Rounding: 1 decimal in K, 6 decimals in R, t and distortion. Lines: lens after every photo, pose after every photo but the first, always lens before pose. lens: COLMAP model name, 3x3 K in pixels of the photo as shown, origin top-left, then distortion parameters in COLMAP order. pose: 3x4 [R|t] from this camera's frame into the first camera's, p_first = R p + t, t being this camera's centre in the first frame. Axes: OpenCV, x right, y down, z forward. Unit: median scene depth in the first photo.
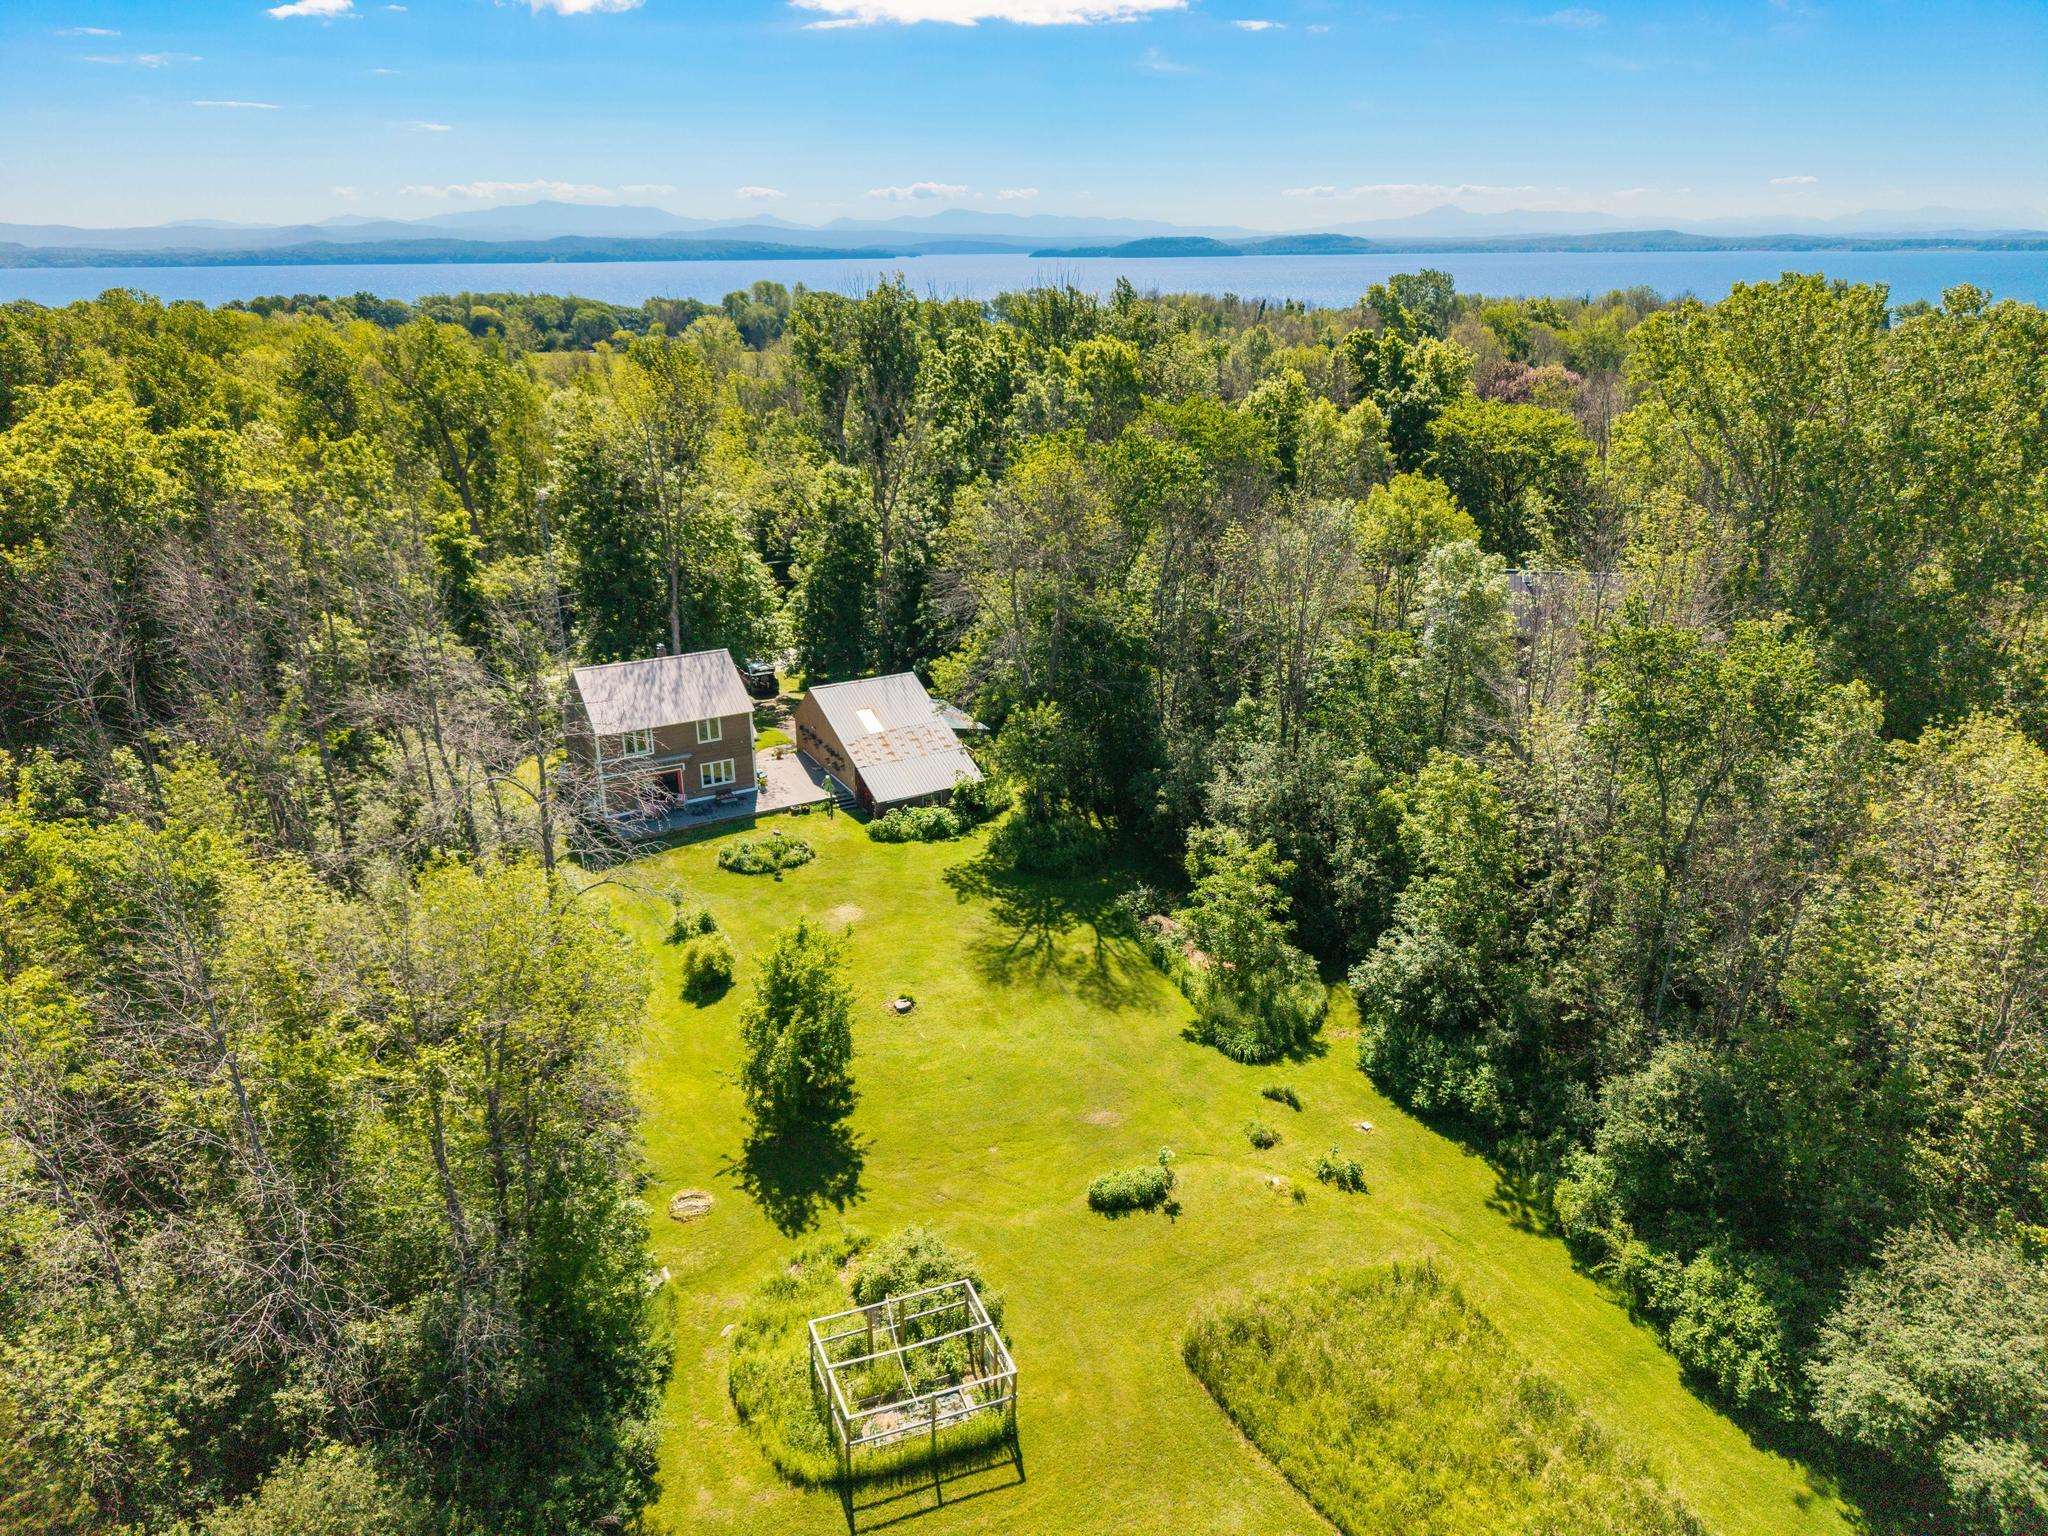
lens RADIAL K [[1359.9, 0, 1024.0], [0, 1359.9, 768.0], [0, 0, 1]] dist [0.021330, -0.020563]
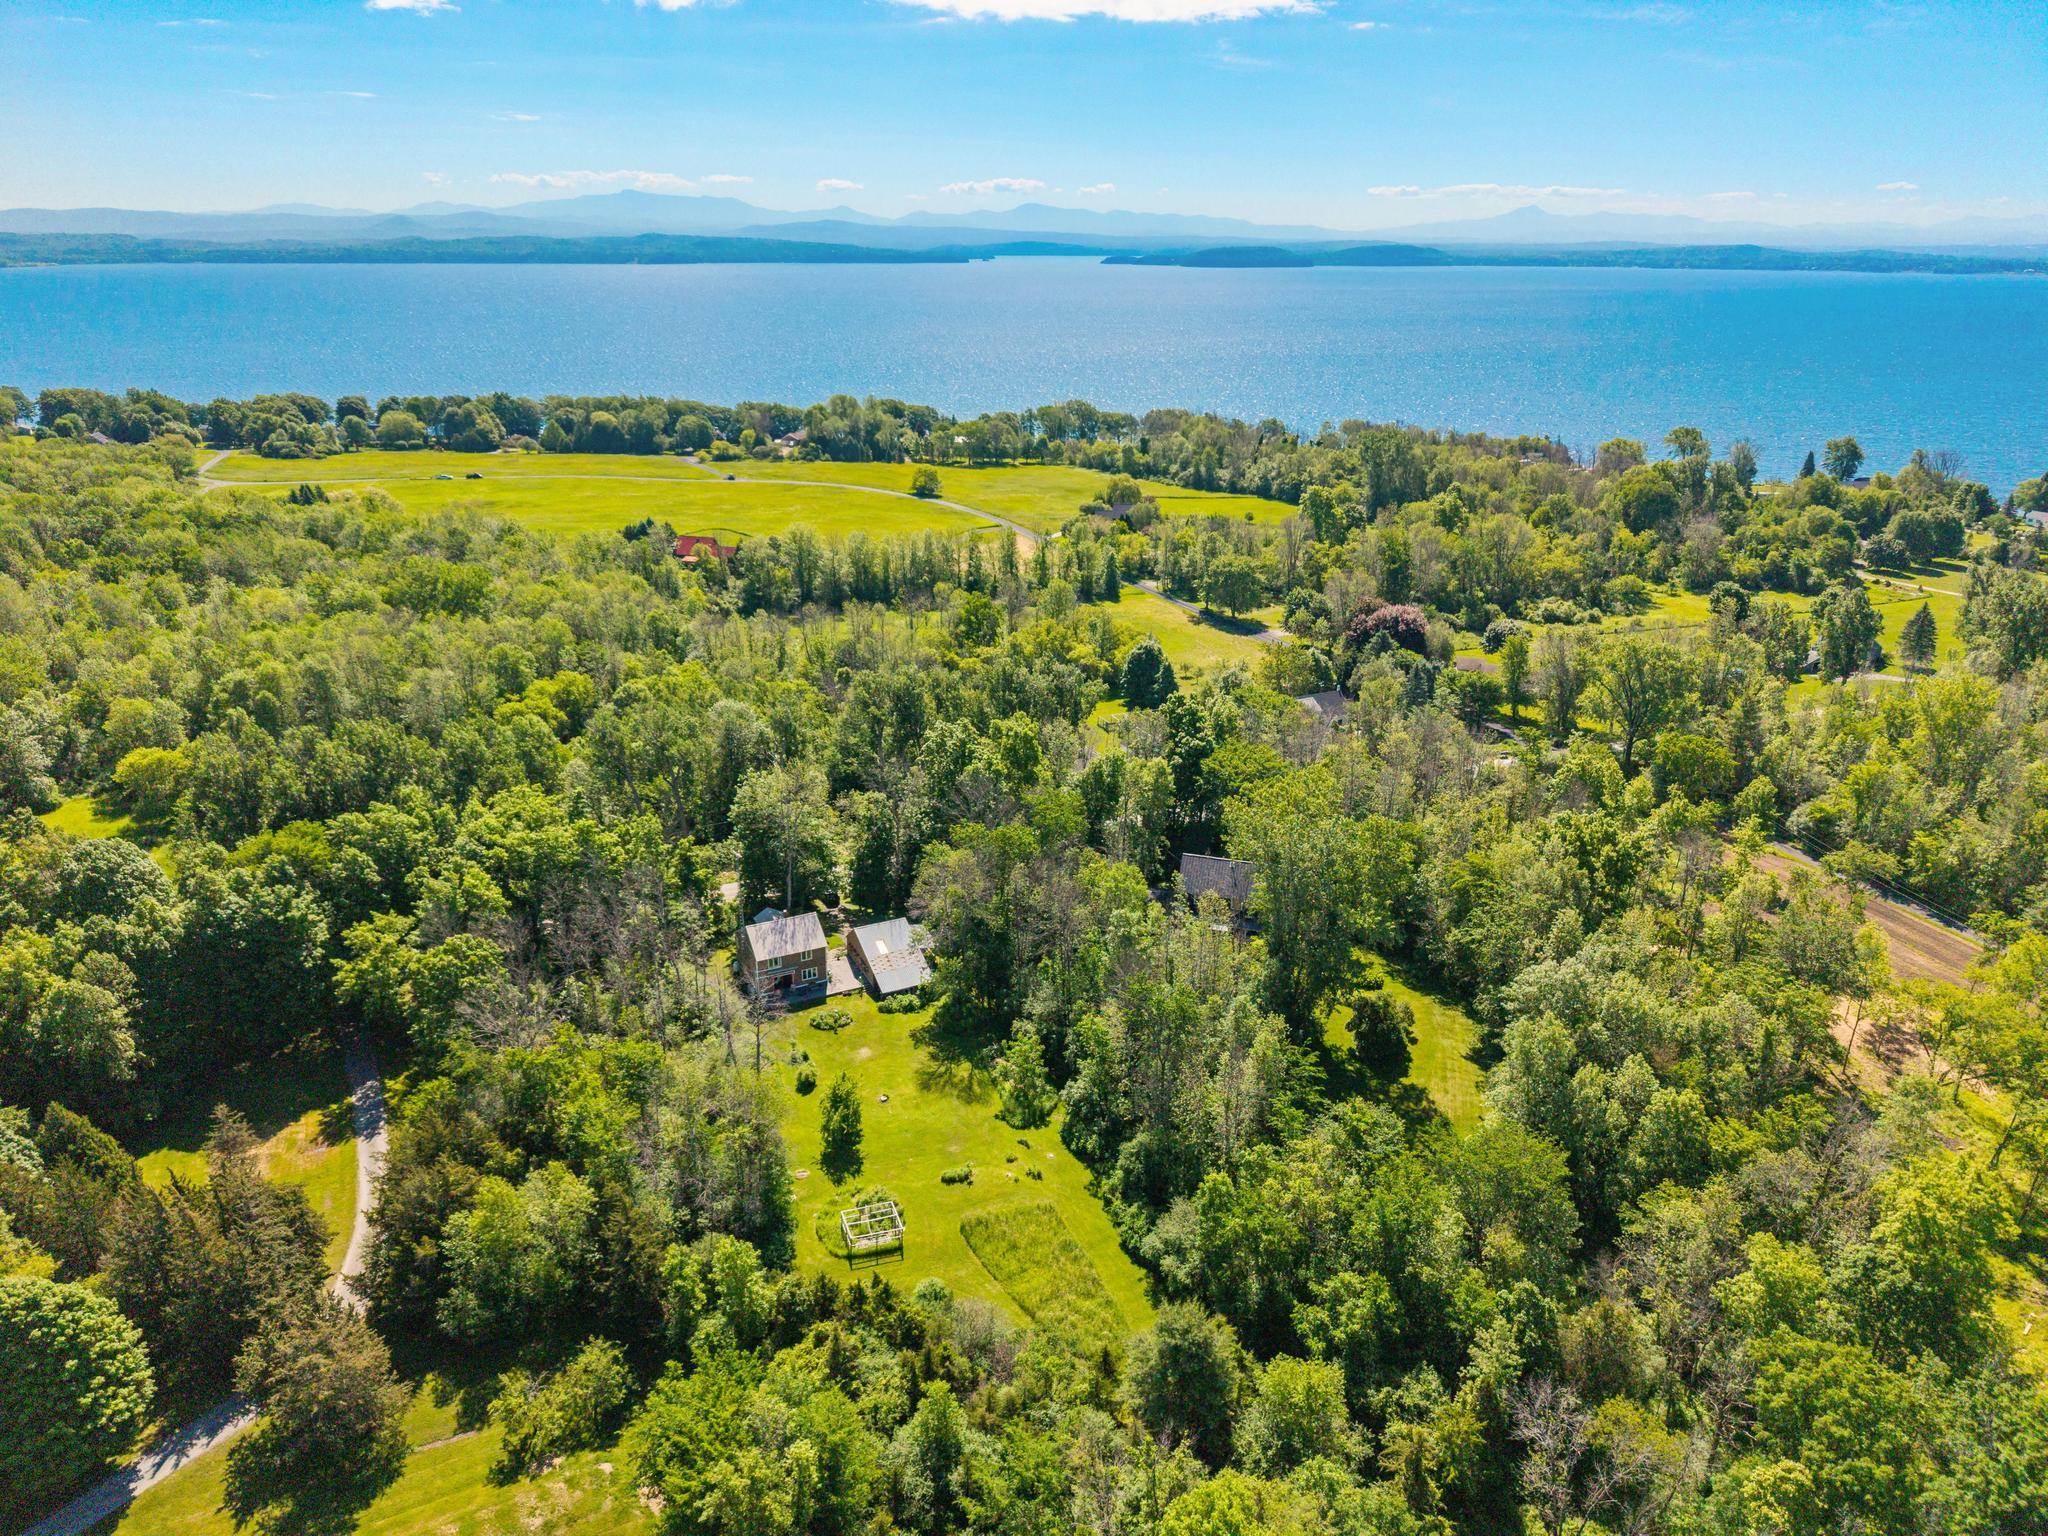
lens RADIAL K [[1363.6, 0, 1024.0], [0, 1363.6, 768.0], [0, 0, 1]] dist [0.047530, -0.061086]
pose [[0.998544, 0.031463, -0.043828, 0.242743], [-0.031140, 0.999483, 0.008028, -0.431959], [0.044058, -0.006652, 0.999007, -1.401125]]
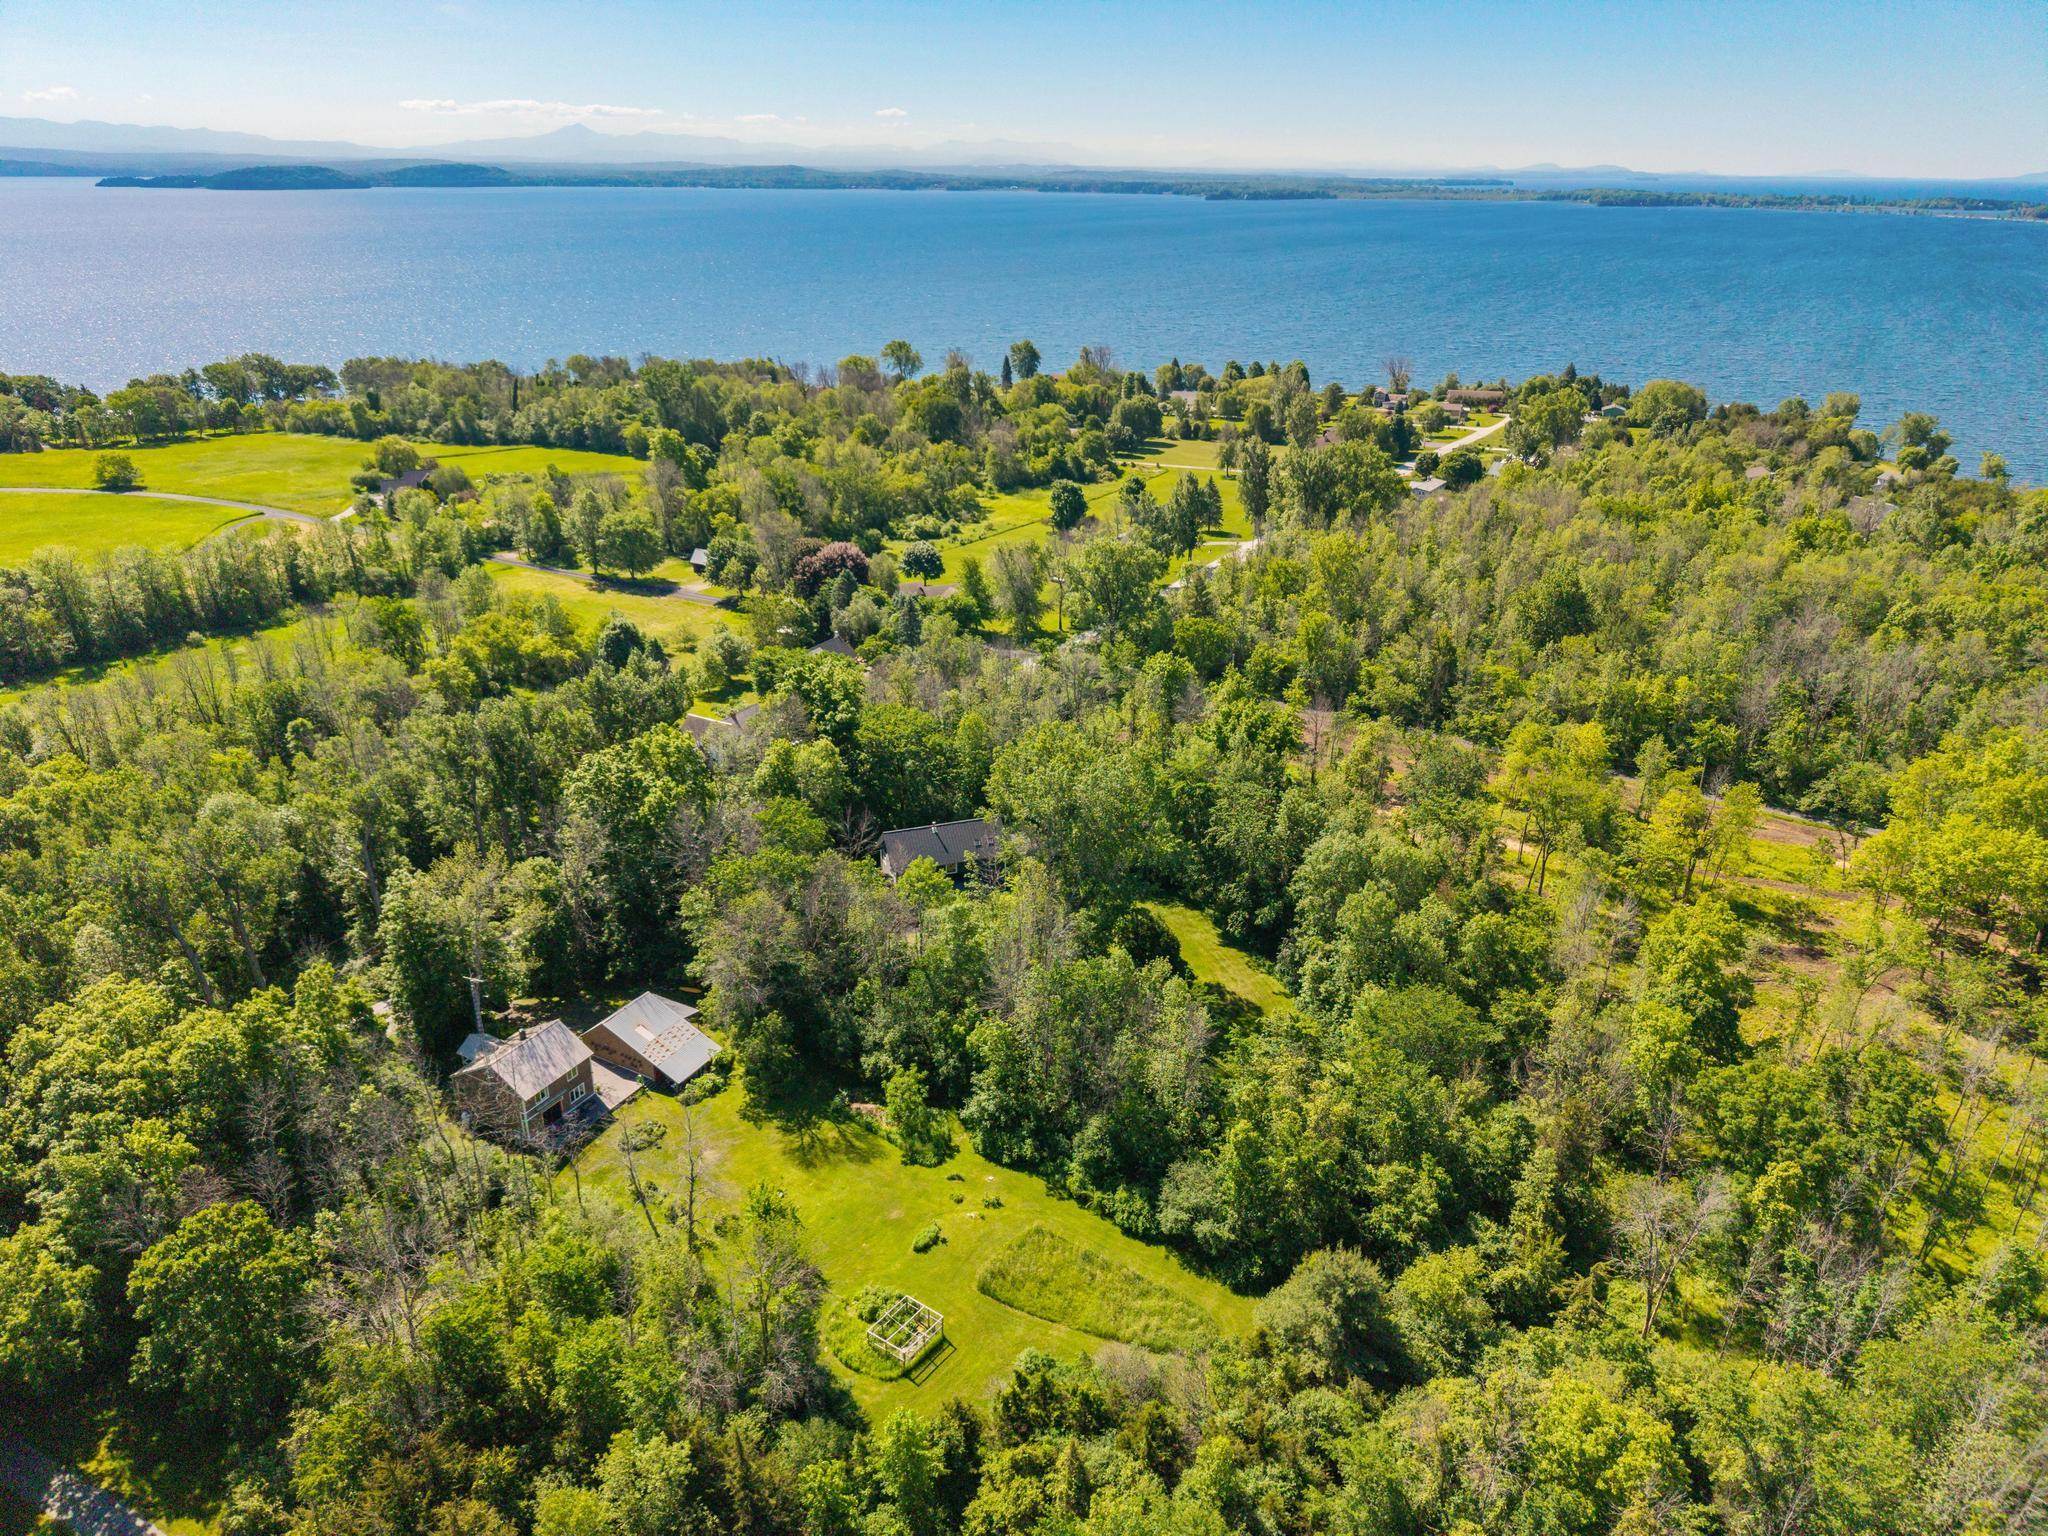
lens RADIAL K [[1363.6, 0, 1024.0], [0, 1363.6, 768.0], [0, 0, 1]] dist [0.047530, -0.061086]
pose [[0.843273, -0.202547, 0.497860, -0.659838], [0.175840, 0.979269, 0.100563, -0.594562], [-0.507908, 0.002742, 0.861407, -0.989959]]
